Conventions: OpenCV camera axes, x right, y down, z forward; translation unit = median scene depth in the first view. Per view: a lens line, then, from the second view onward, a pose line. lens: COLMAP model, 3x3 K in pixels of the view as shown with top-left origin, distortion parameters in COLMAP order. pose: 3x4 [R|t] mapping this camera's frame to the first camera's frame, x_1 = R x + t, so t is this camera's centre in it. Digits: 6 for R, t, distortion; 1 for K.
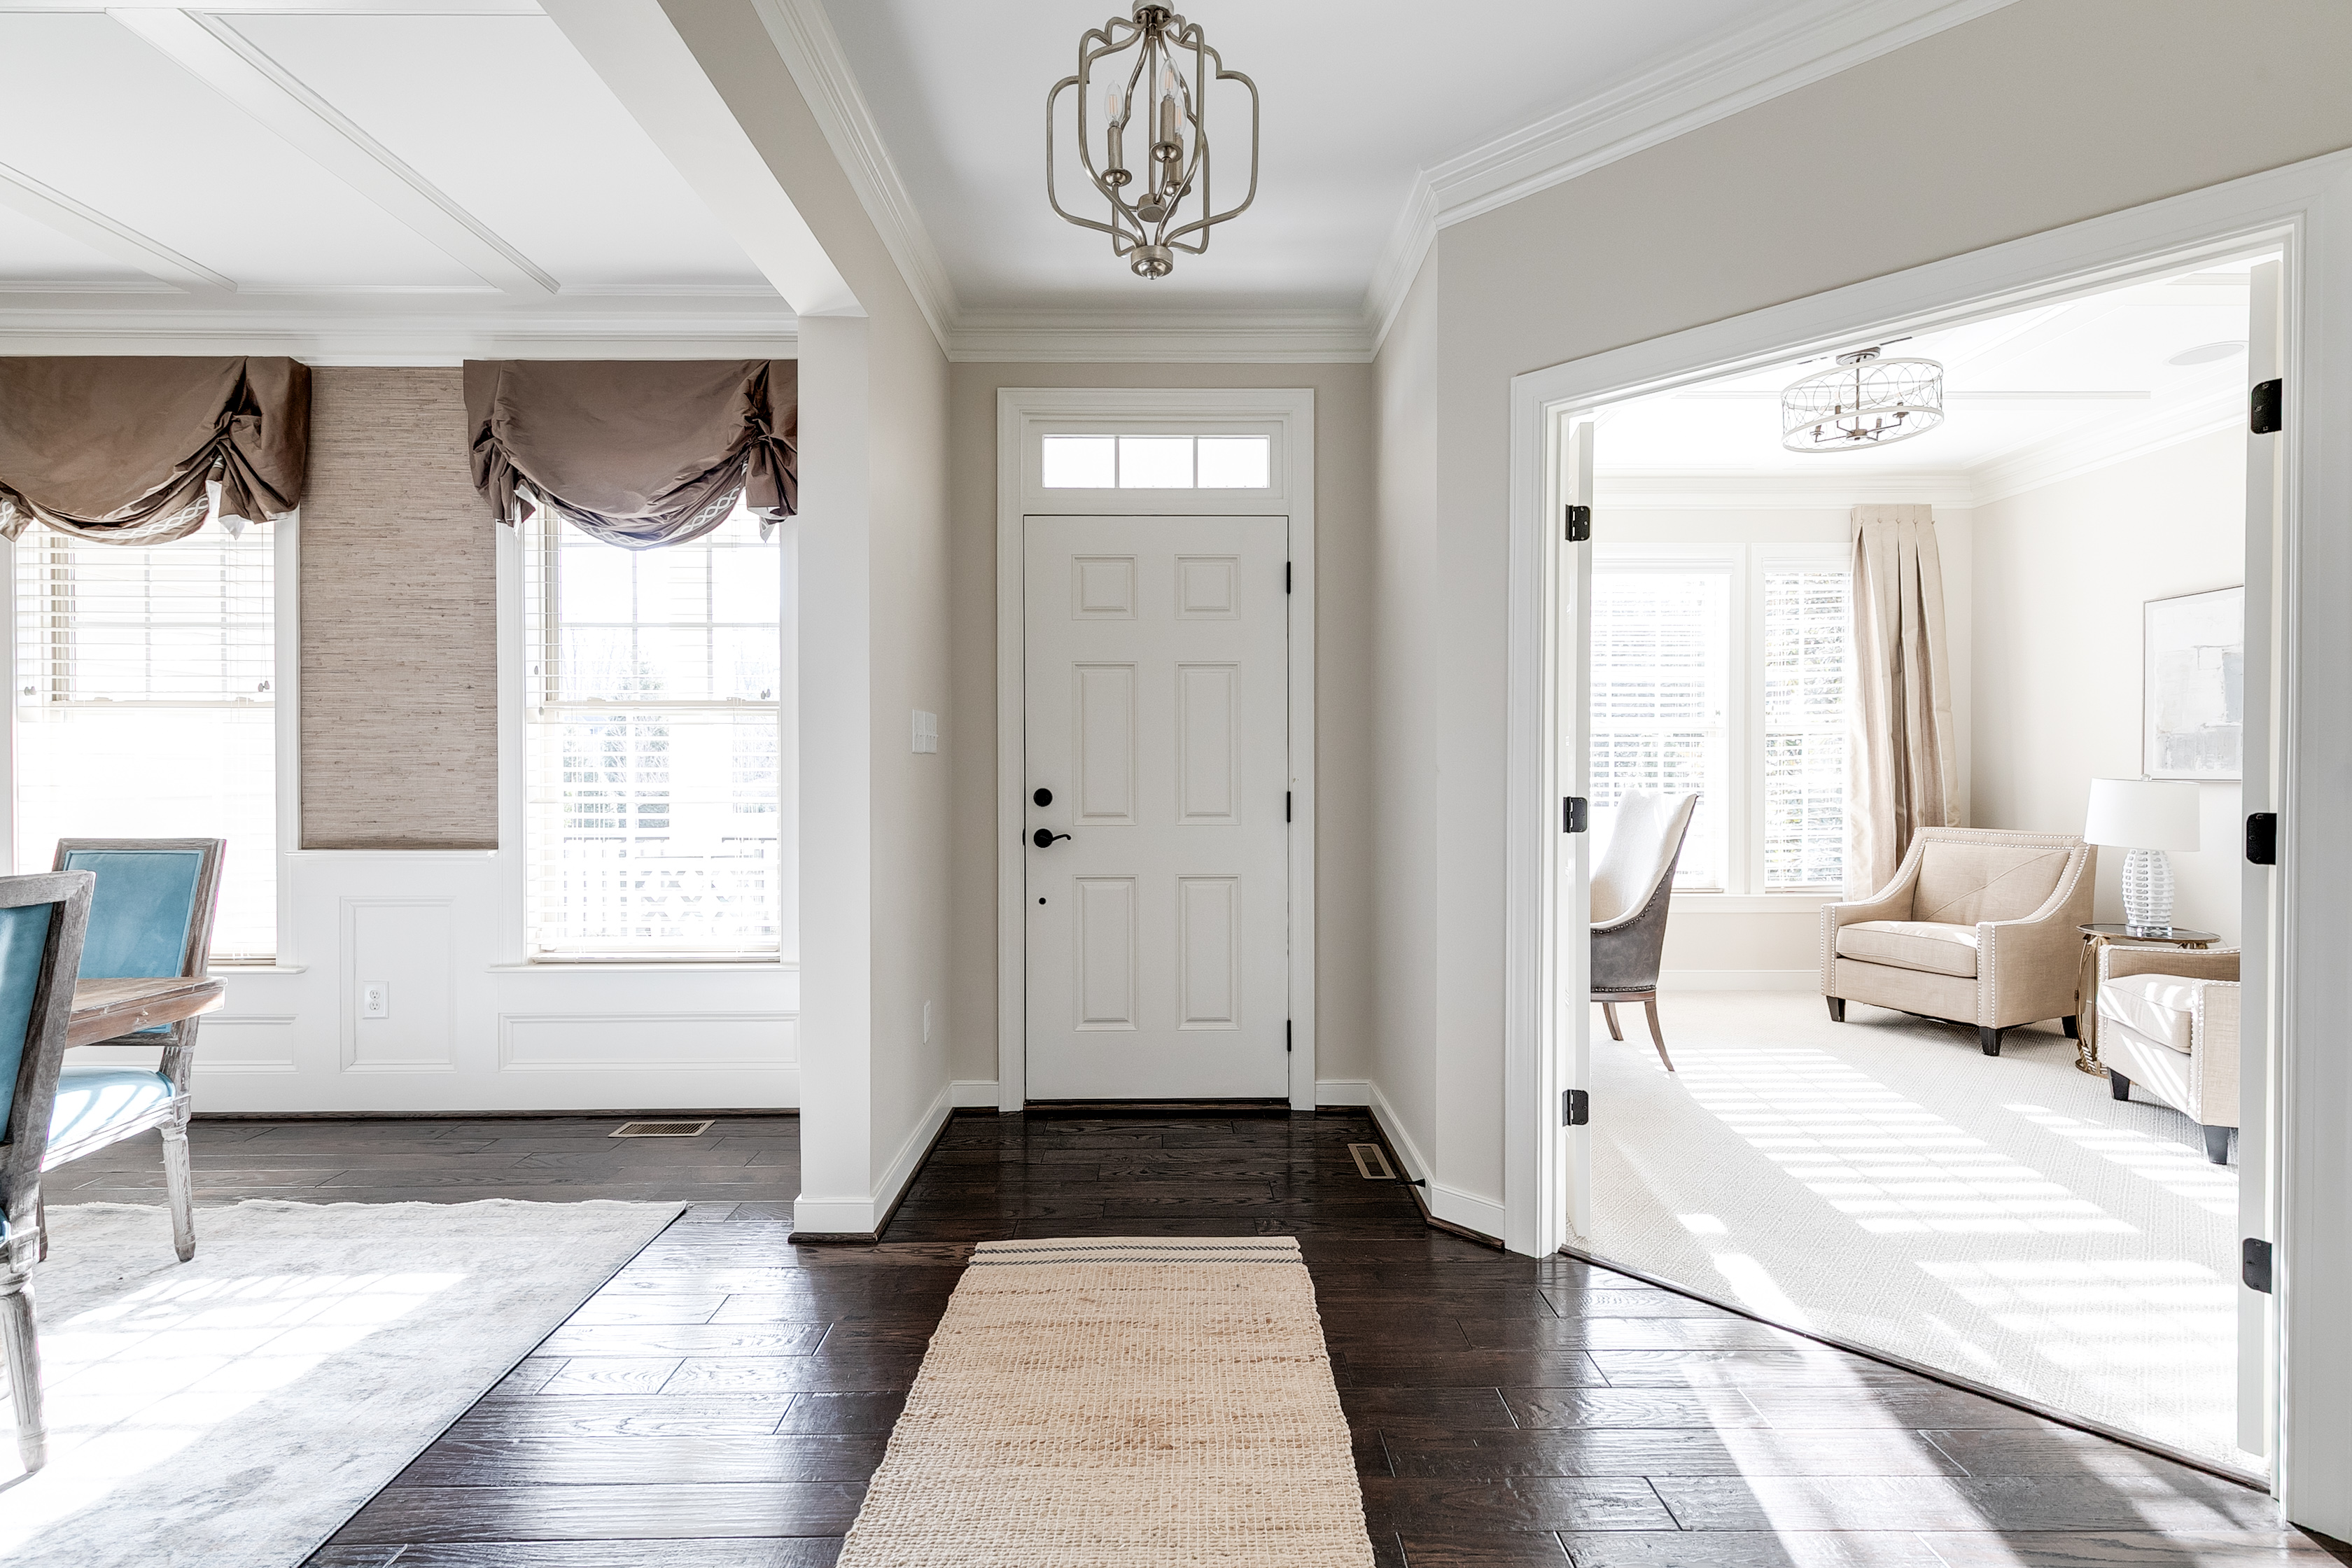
lens RADIAL K [[1067.4, 0, 1181.9], [0, 1067.4, 776.7], [0, 0, 1]] dist [0.003357, -0.000687]
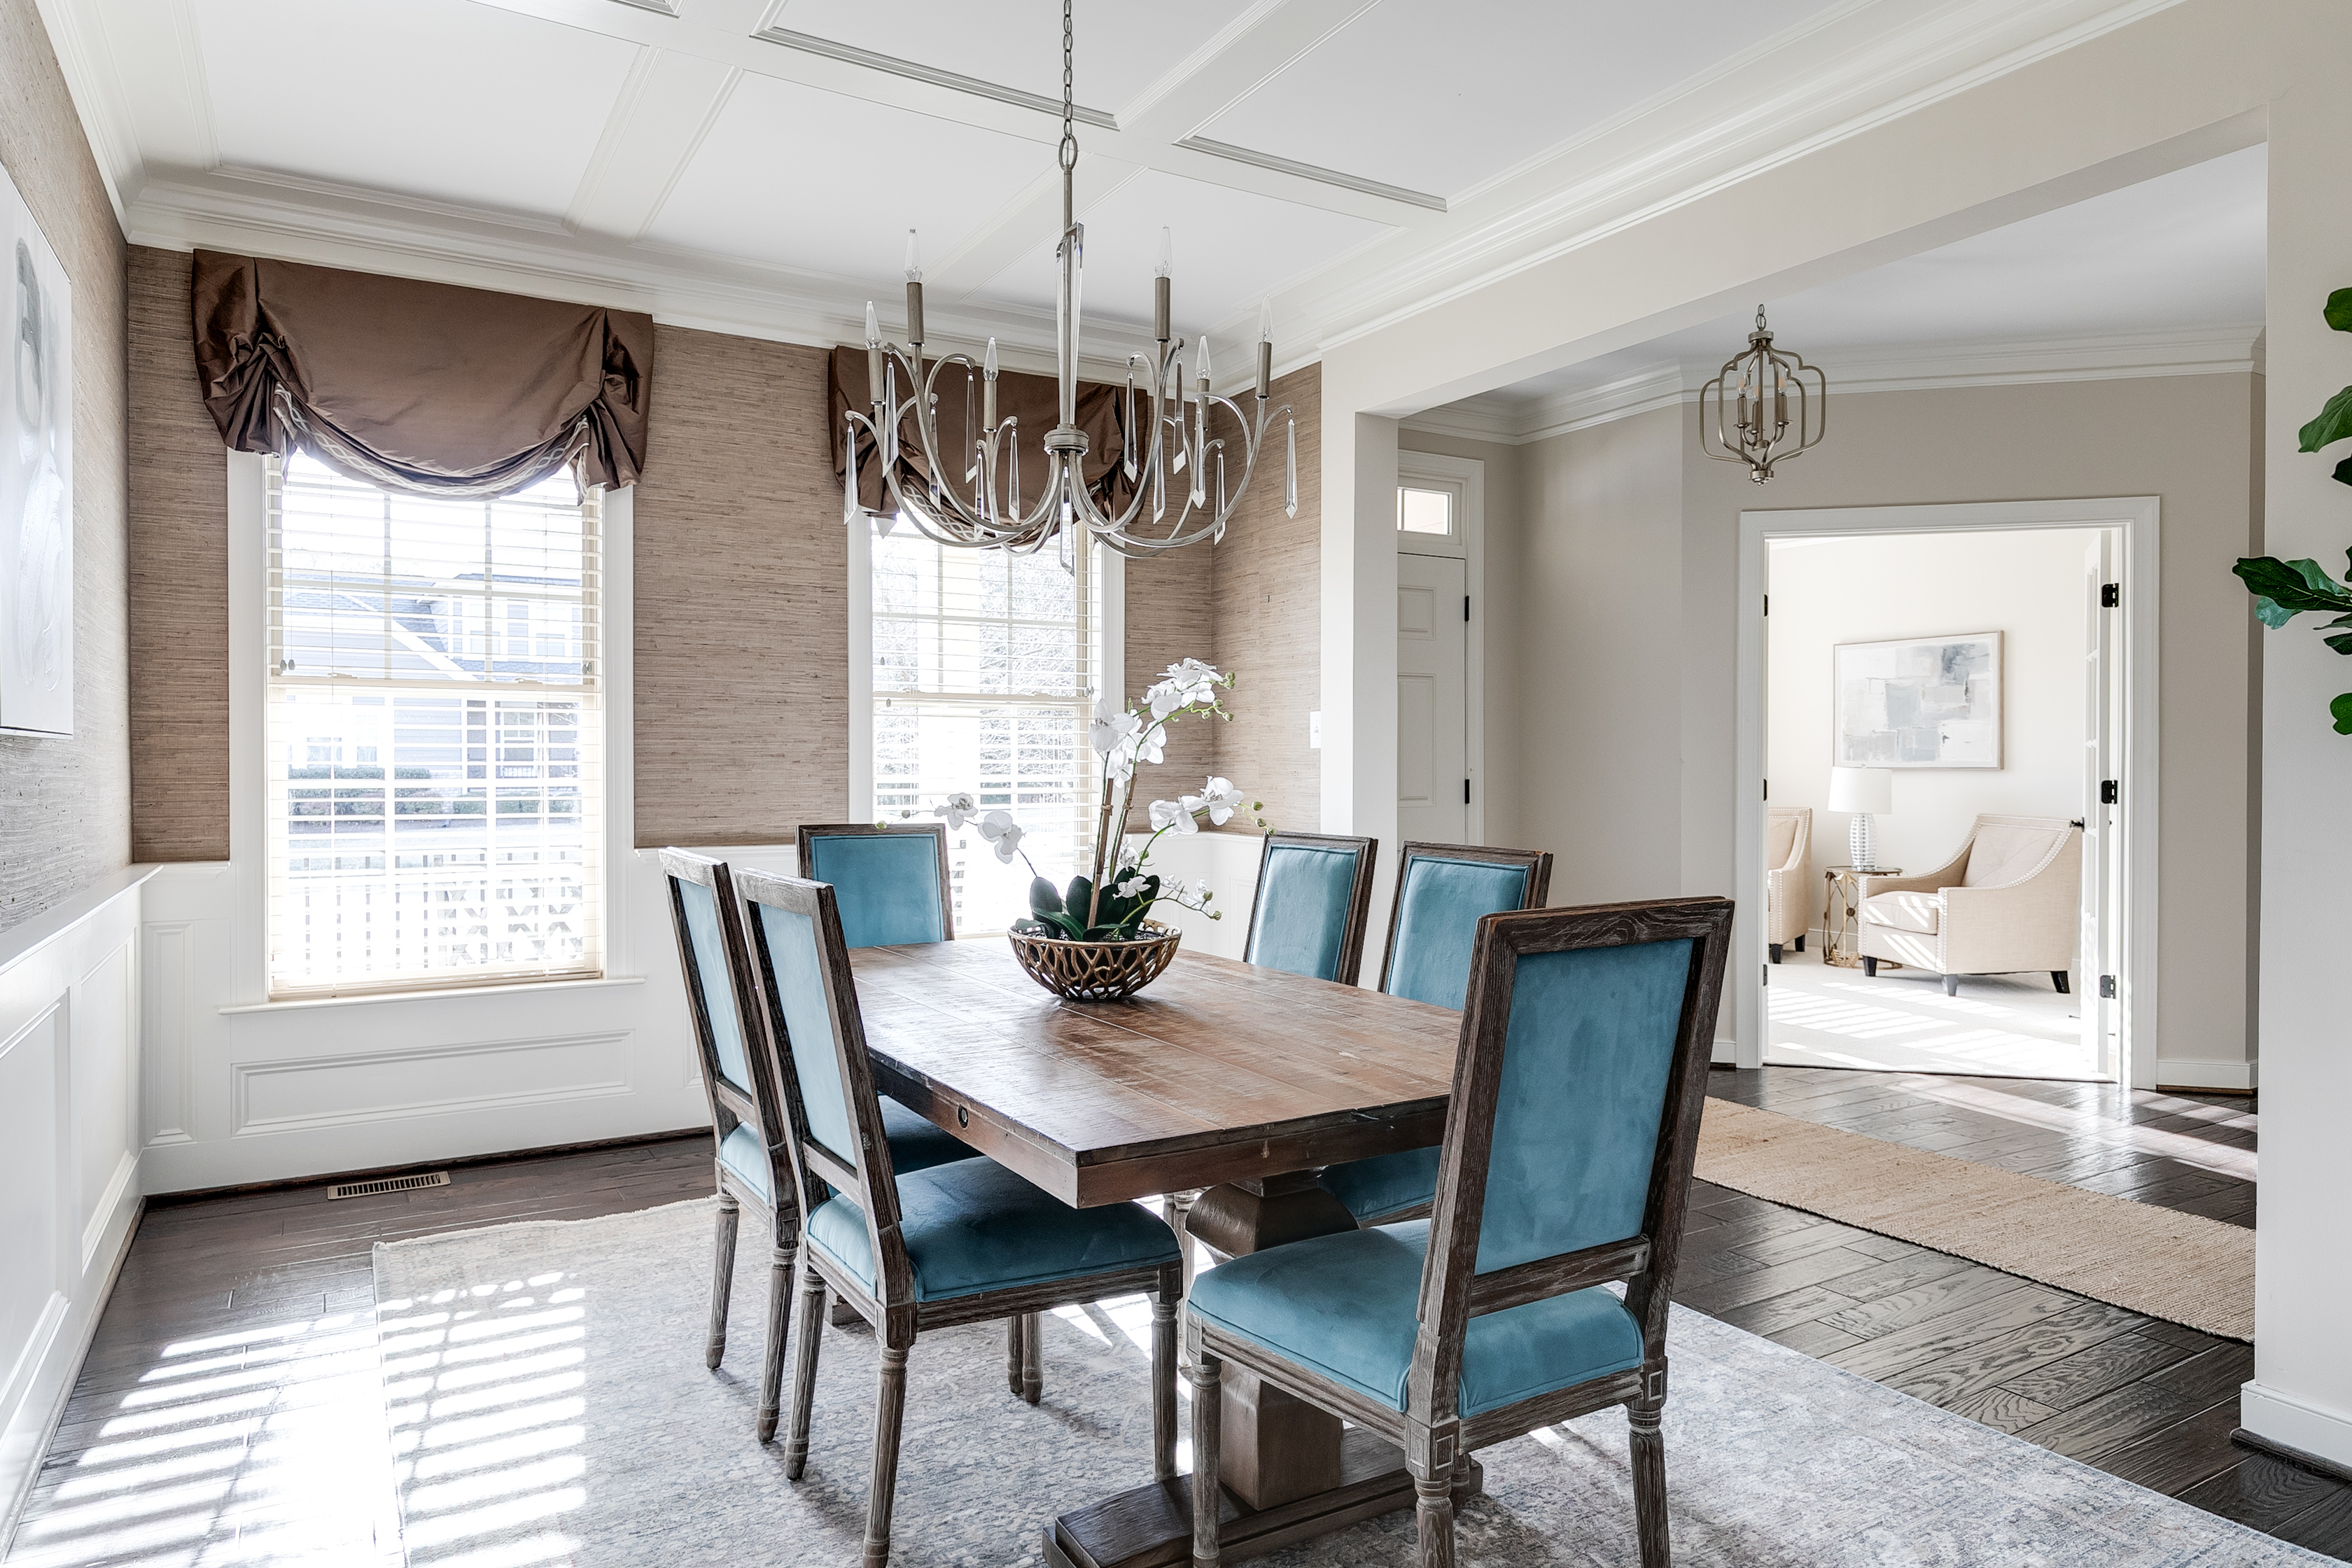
lens RADIAL K [[1446.7, 0, 1182.2], [0, 1446.7, 773.3], [0, 0, 1]] dist [-0.001061, -0.000750]
pose [[0.865580, -0.004510, 0.500751, -0.933379], [0.004035, 0.999990, 0.002031, 0.002631], [-0.500755, 0.000262, 0.865589, -0.272418]]
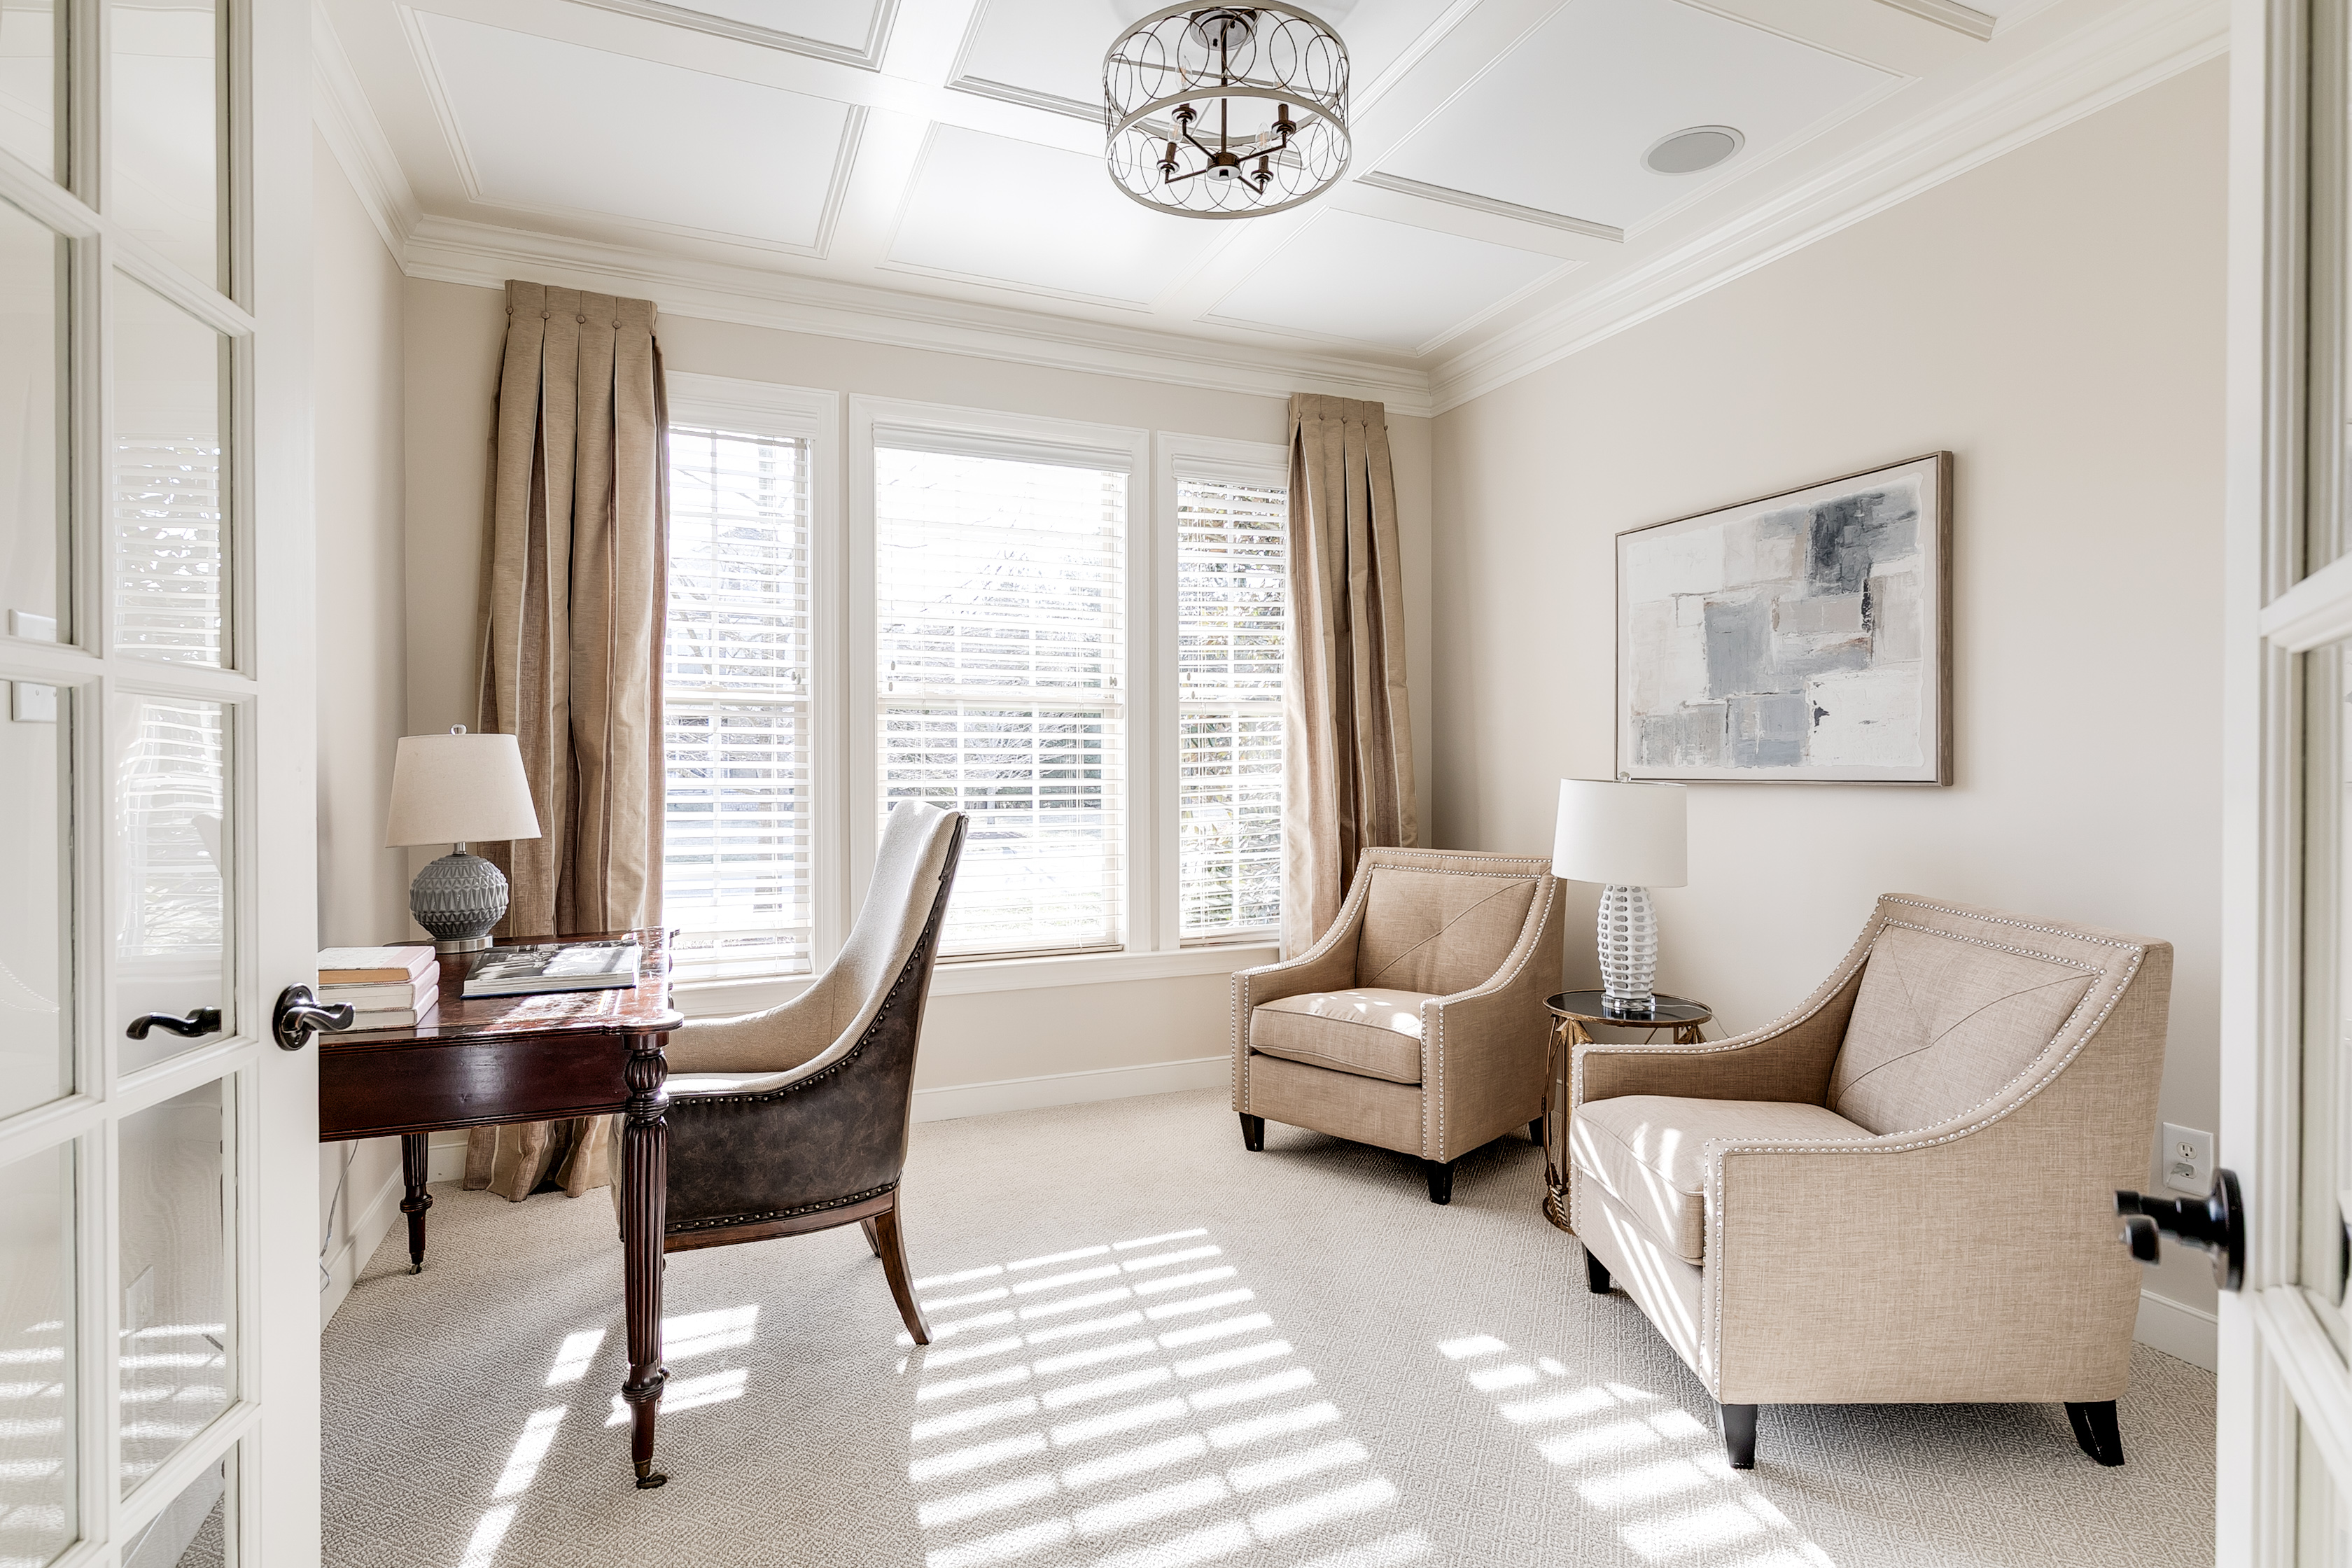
lens RADIAL K [[1175.7, 0, 1189.9], [0, 1175.7, 773.3], [0, 0, 1]] dist [0.001753, -0.000251]
pose [[0.921182, -0.003562, 0.389115, 0.361539], [0.004393, 0.999990, -0.001248, -0.002046], [-0.389106, 0.002859, 0.921188, 0.424721]]
